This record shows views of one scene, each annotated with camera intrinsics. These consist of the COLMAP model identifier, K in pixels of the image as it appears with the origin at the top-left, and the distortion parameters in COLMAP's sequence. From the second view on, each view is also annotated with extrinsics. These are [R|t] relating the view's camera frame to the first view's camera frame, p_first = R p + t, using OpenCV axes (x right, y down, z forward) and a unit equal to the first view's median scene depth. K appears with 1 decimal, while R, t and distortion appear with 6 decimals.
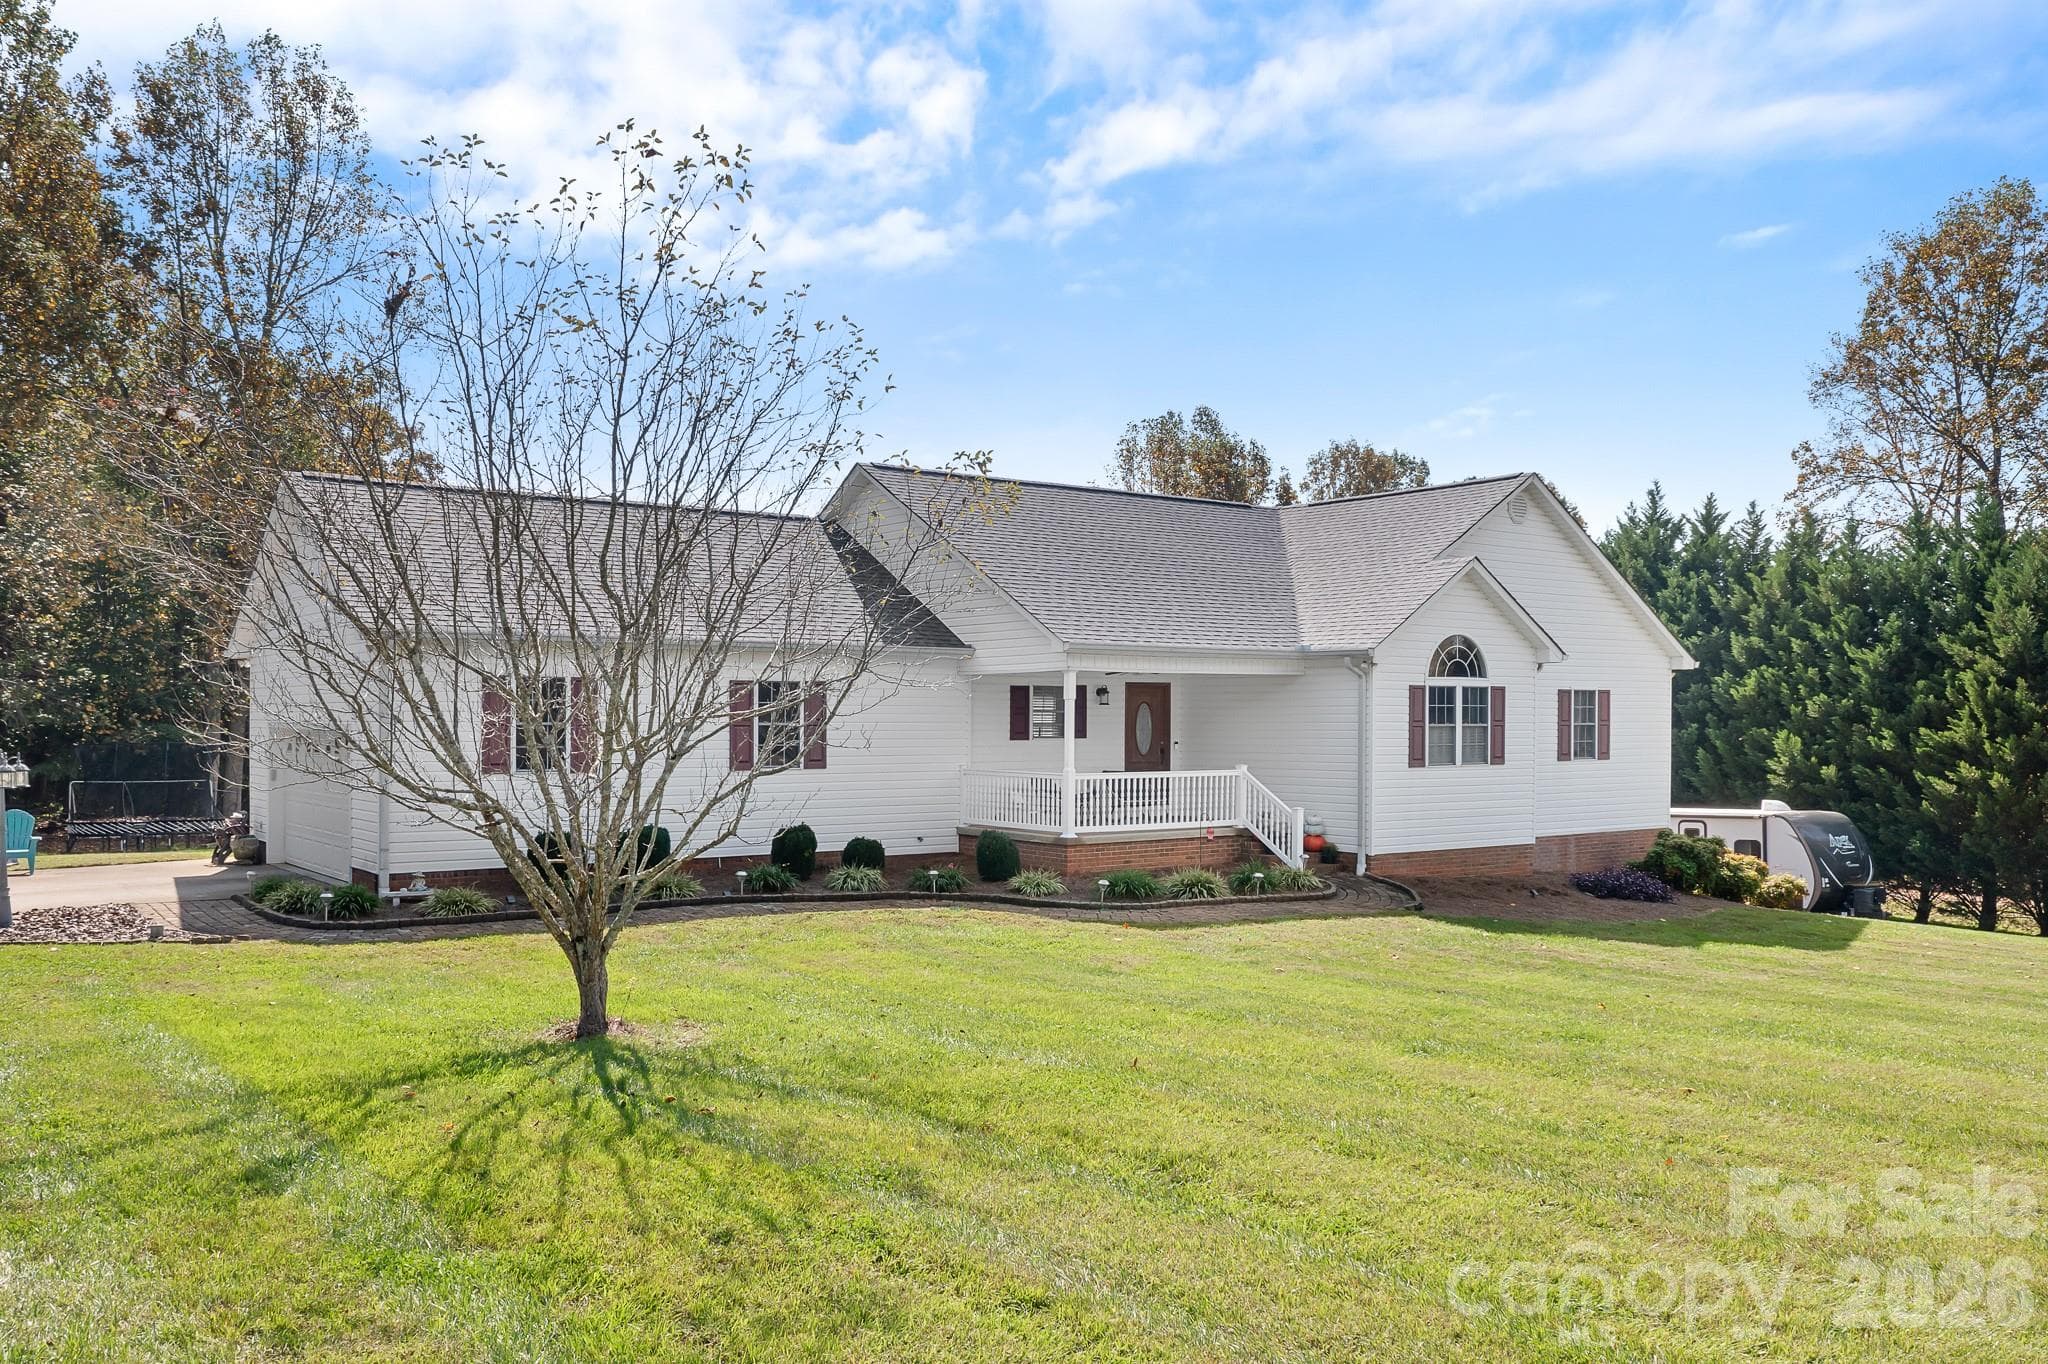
lens RADIAL K [[1619.4, 0, 1024.0], [0, 1619.4, 682.0], [0, 0, 1]] dist [-0.006790, -0.005794]
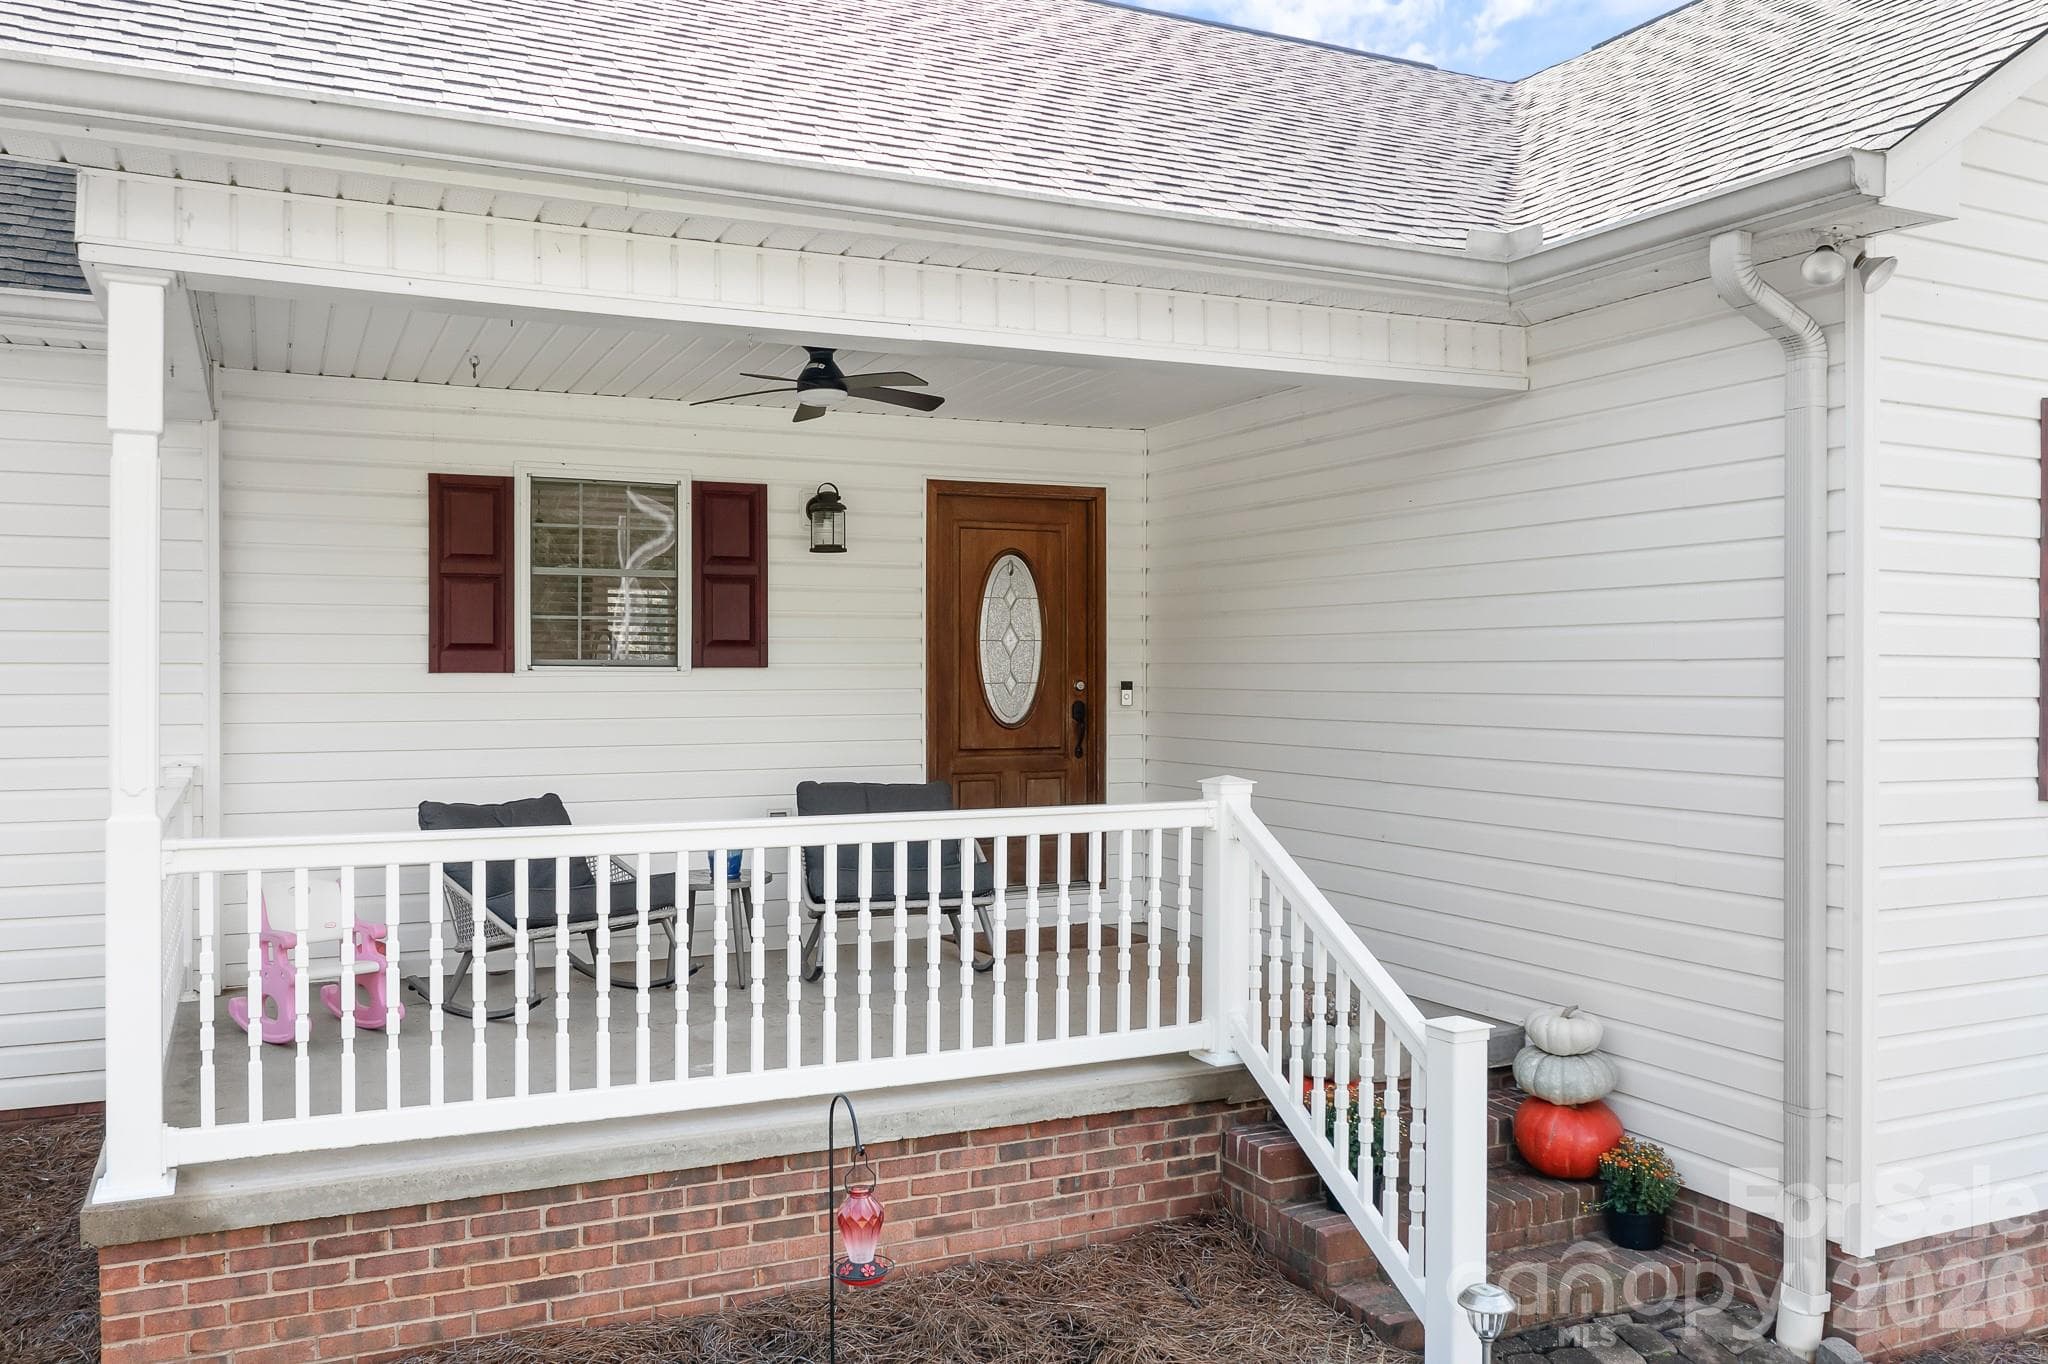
lens RADIAL K [[1619.4, 0, 1024.0], [0, 1619.4, 682.0], [0, 0, 1]] dist [-0.006790, -0.005794]
pose [[0.966960, -0.001425, -0.254922, 0.162619], [0.011500, 0.999210, 0.038033, 0.027757], [0.254667, -0.039708, 0.966213, 0.764815]]
